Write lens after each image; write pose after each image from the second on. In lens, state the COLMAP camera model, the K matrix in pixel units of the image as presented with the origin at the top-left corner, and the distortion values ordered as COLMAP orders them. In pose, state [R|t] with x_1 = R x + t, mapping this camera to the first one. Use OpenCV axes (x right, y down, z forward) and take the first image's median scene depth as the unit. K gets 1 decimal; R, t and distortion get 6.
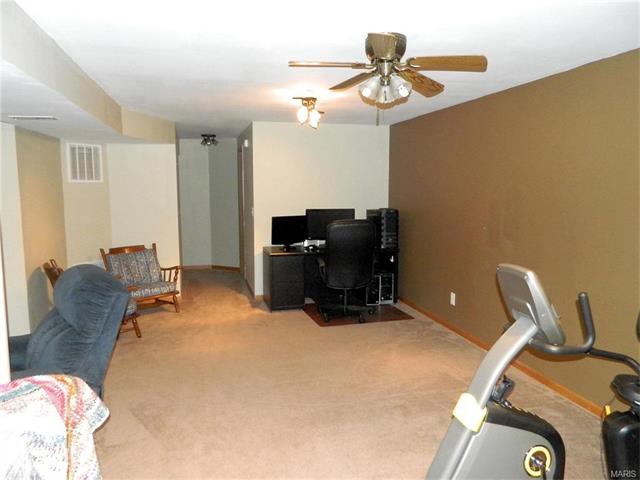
lens RADIAL K [[486.0, 0, 319.4], [0, 486.0, 234.2], [0, 0, 1]] dist [0.036392, -0.021173]
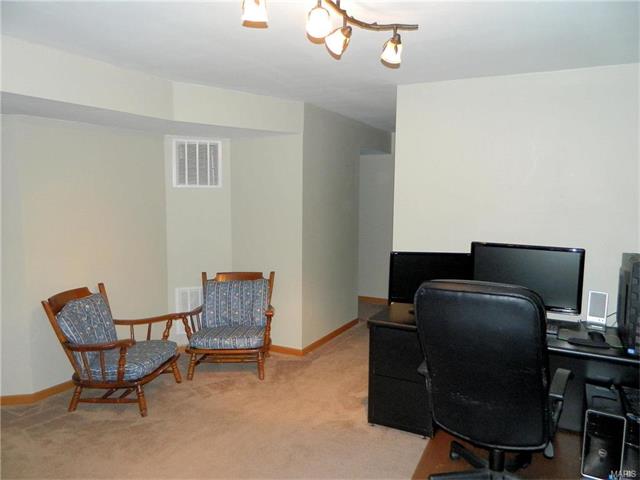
lens RADIAL K [[486.0, 0, 320.0], [0, 486.0, 241.1], [0, 0, 1]] dist [0.036392, -0.021173]
pose [[0.743751, 0.078186, -0.663869, 0.208749], [-0.076838, 0.996553, 0.031284, -0.059466], [0.664026, 0.027743, 0.747194, 0.541184]]
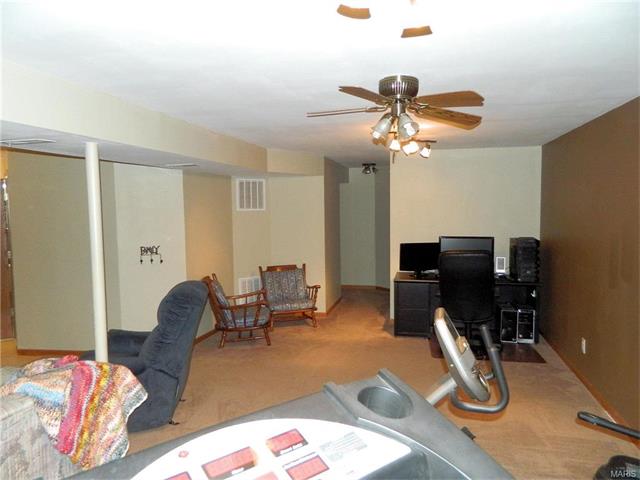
lens RADIAL K [[486.0, 0, 319.9], [0, 486.0, 237.4], [0, 0, 1]] dist [0.036392, -0.021173]
pose [[0.895077, 0.022513, -0.445342, 0.208655], [-0.036767, 0.999050, -0.023393, -0.018523], [0.444393, 0.037313, 0.895055, 0.007366]]
